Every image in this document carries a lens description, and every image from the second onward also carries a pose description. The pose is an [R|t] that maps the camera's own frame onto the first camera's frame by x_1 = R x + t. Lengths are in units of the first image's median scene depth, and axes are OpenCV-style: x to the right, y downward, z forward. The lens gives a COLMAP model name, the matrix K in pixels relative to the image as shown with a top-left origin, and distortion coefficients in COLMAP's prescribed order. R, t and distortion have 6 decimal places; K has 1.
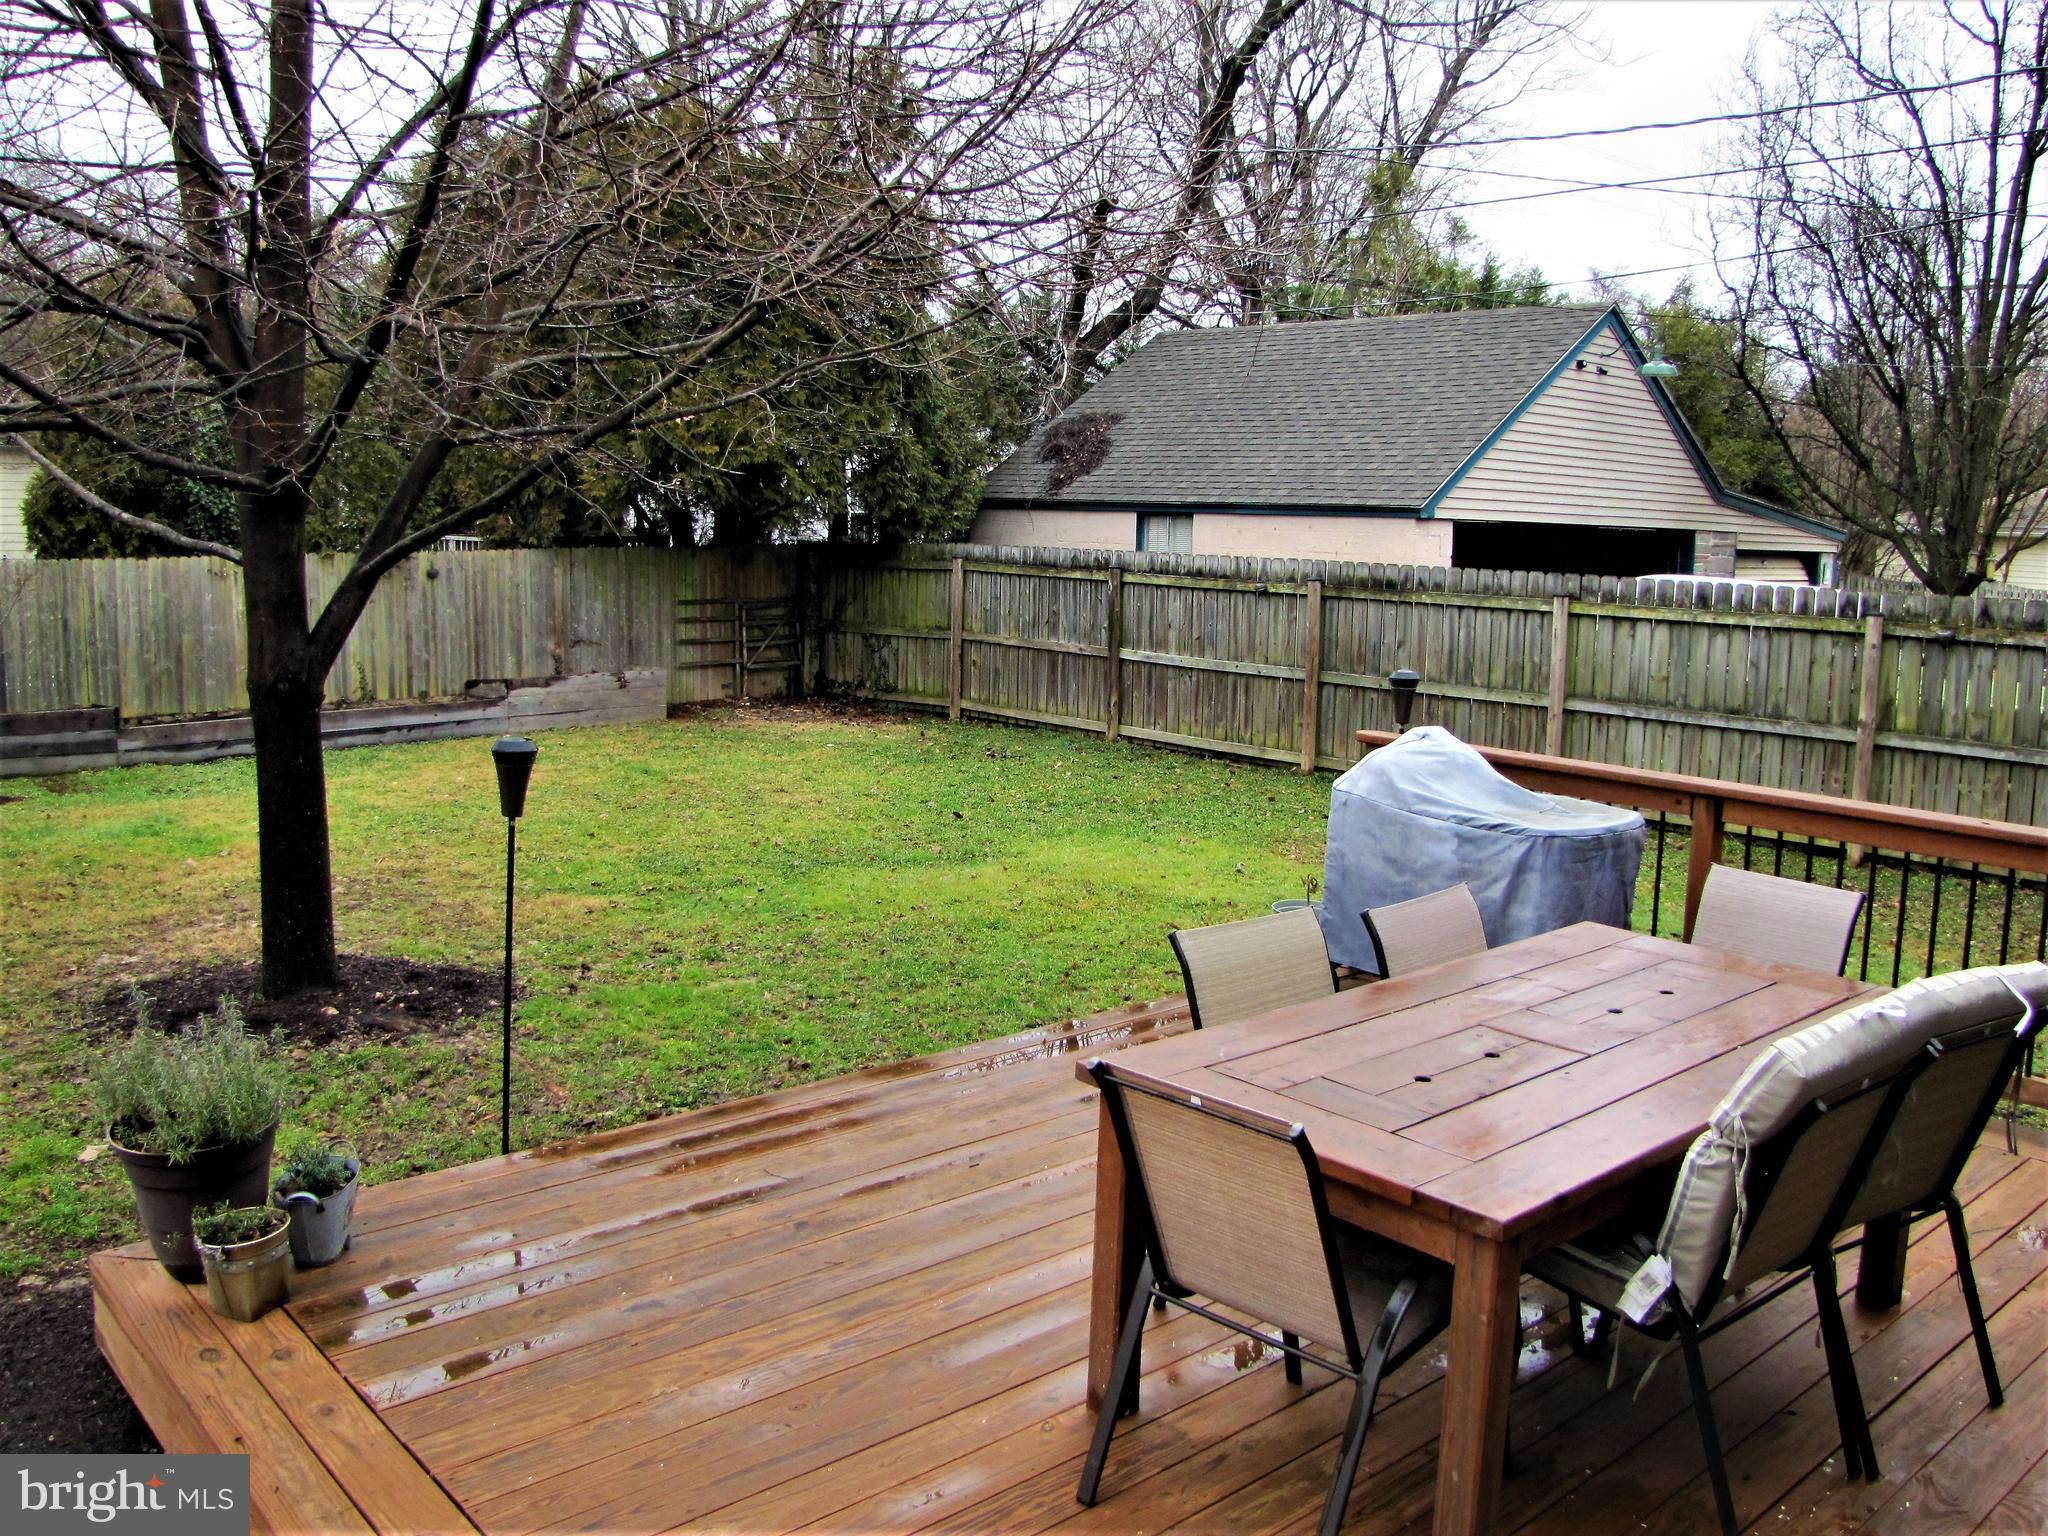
lens RADIAL K [[1708.5, 0, 1061.8], [0, 1708.5, 717.5], [0, 0, 1]] dist [-0.183167, 0.154186]
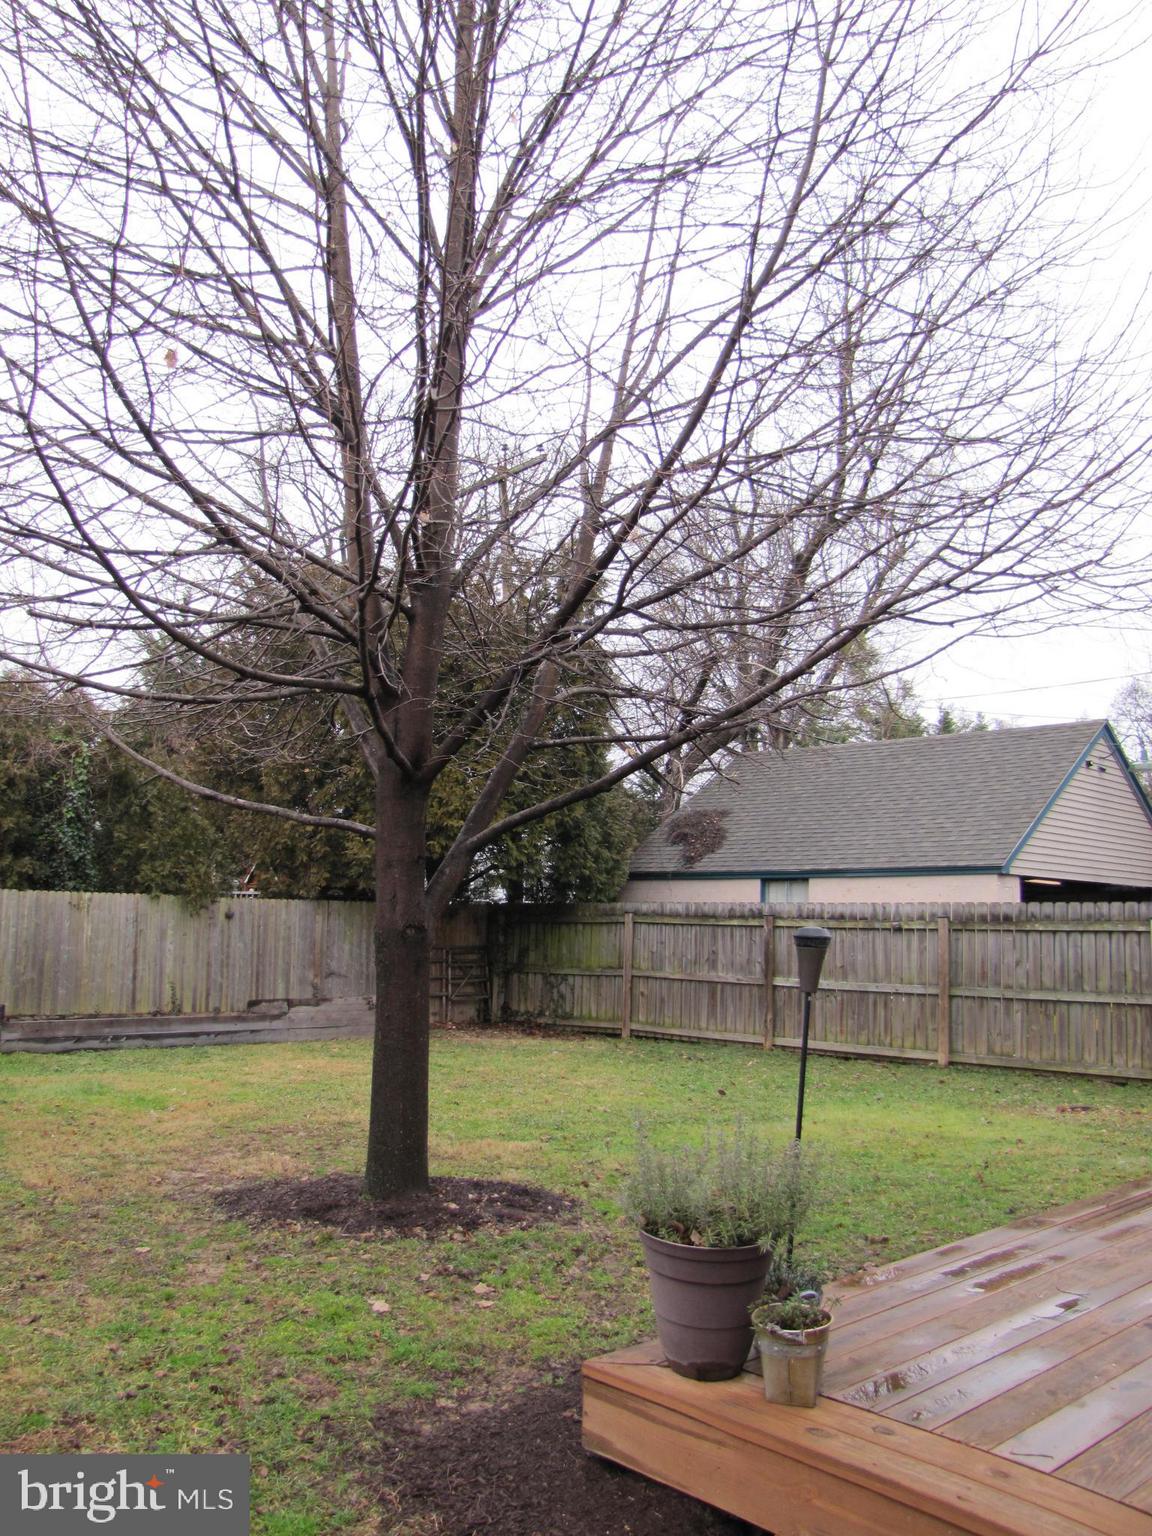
lens RADIAL K [[1281.4, 0, 558.8], [0, 1281.4, 735.5], [0, 0, 1]] dist [-0.183167, 0.154186]
pose [[0.999843, 0.007939, 0.015849, -0.165010], [-0.003545, 0.965594, -0.260030, 0.037400], [-0.017368, 0.259932, 0.965471, 0.027923]]
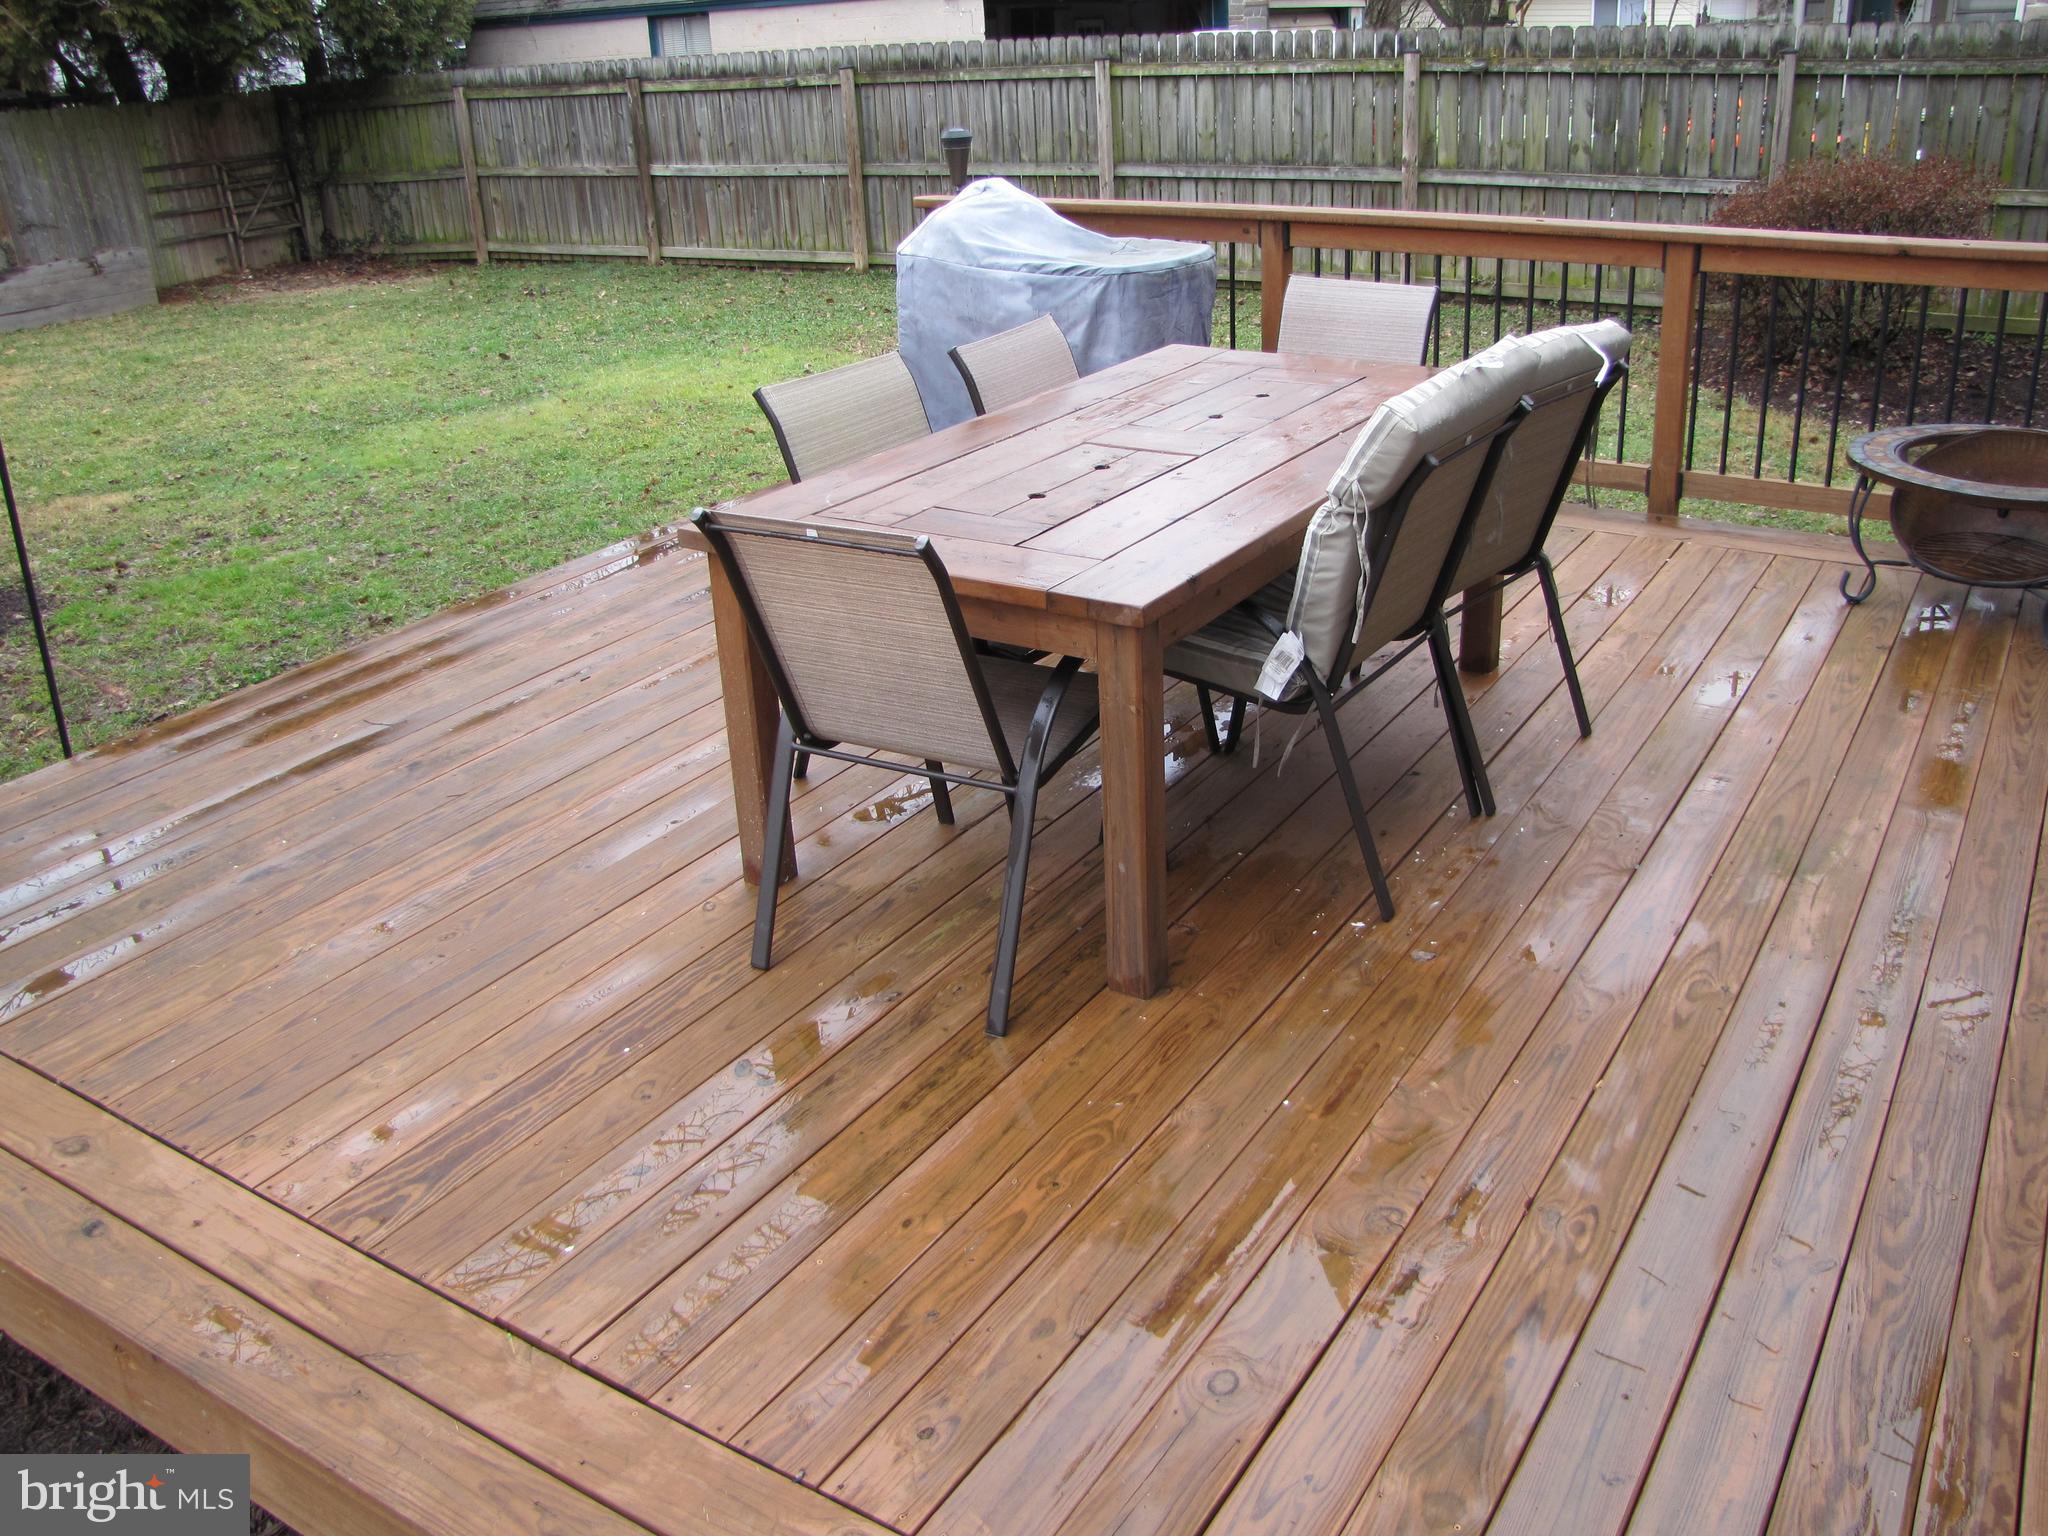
lens RADIAL K [[1708.5, 0, 1084.4], [0, 1708.5, 709.3], [0, 0, 1]] dist [-0.183167, 0.154186]
pose [[0.957496, -0.165198, 0.236456, -0.002970], [0.095225, 0.954829, 0.281484, 0.012782], [-0.272276, -0.247004, 0.929976, 0.009327]]
